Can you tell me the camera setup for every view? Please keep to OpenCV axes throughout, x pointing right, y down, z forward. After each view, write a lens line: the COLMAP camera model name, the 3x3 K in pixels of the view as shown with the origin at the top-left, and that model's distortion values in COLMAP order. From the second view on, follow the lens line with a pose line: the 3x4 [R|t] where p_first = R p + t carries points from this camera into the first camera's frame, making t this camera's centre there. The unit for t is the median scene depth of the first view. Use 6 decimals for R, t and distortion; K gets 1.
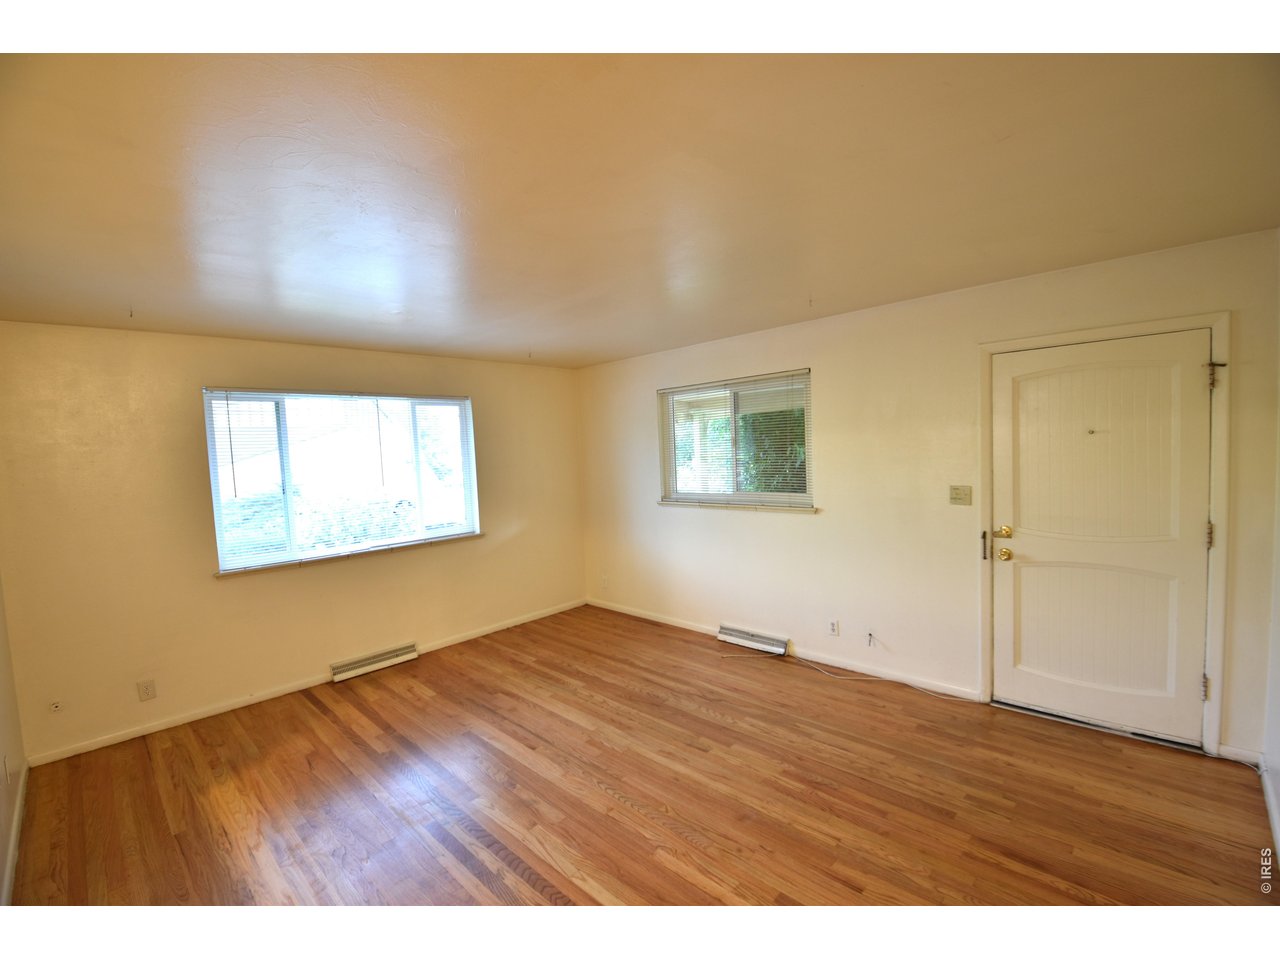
lens RADIAL K [[564.0, 0, 641.5], [0, 564.0, 482.5], [0, 0, 1]] dist [0.018959, -0.027777]
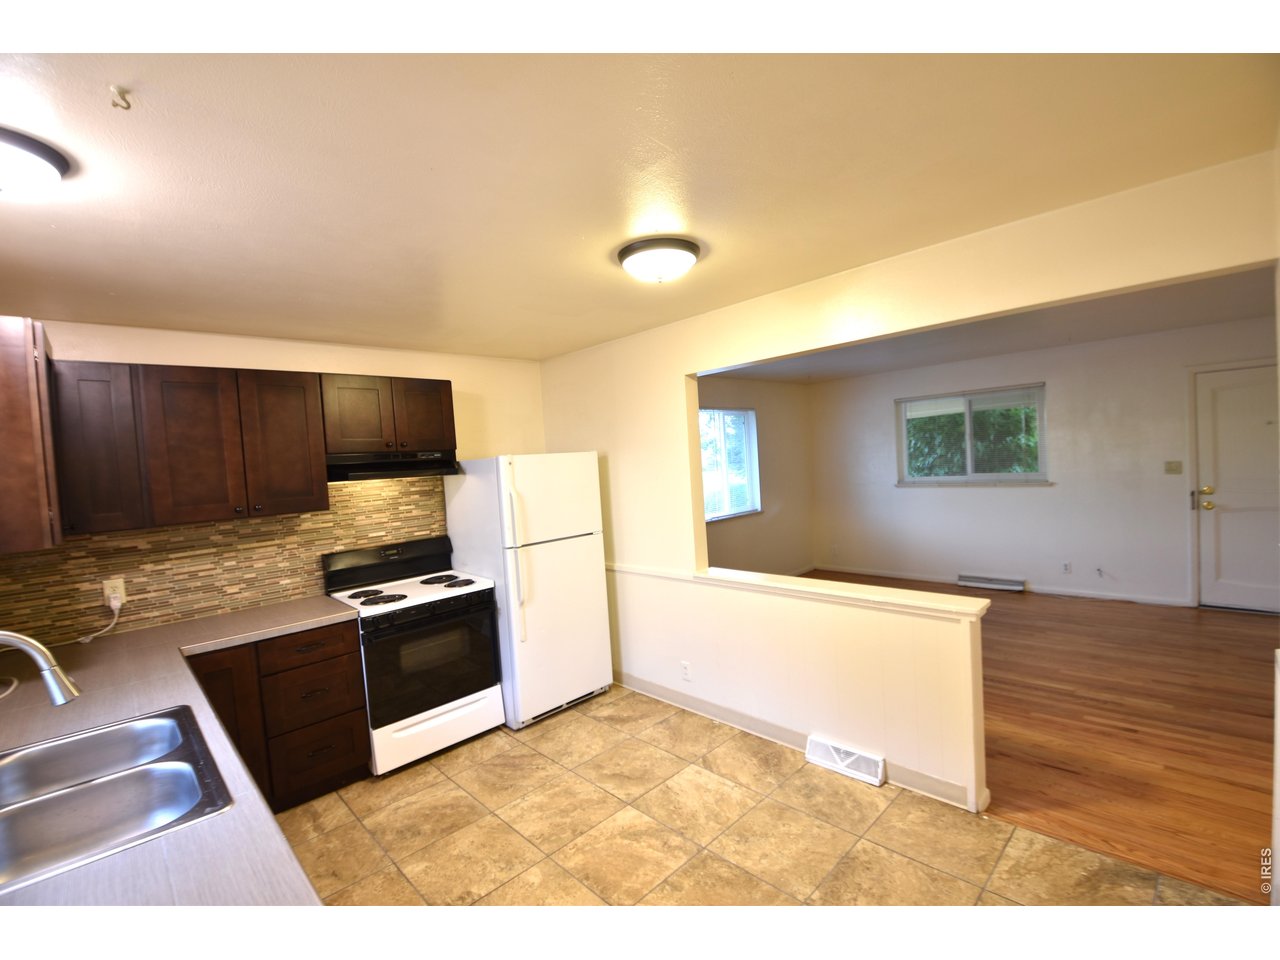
lens RADIAL K [[565.2, 0, 644.5], [0, 565.2, 481.6], [0, 0, 1]] dist [0.012410, -0.022773]
pose [[0.999721, -0.017616, -0.015749, -0.806858], [0.017283, 0.999629, -0.021037, 0.066984], [0.016114, 0.020759, 0.999655, -0.495302]]
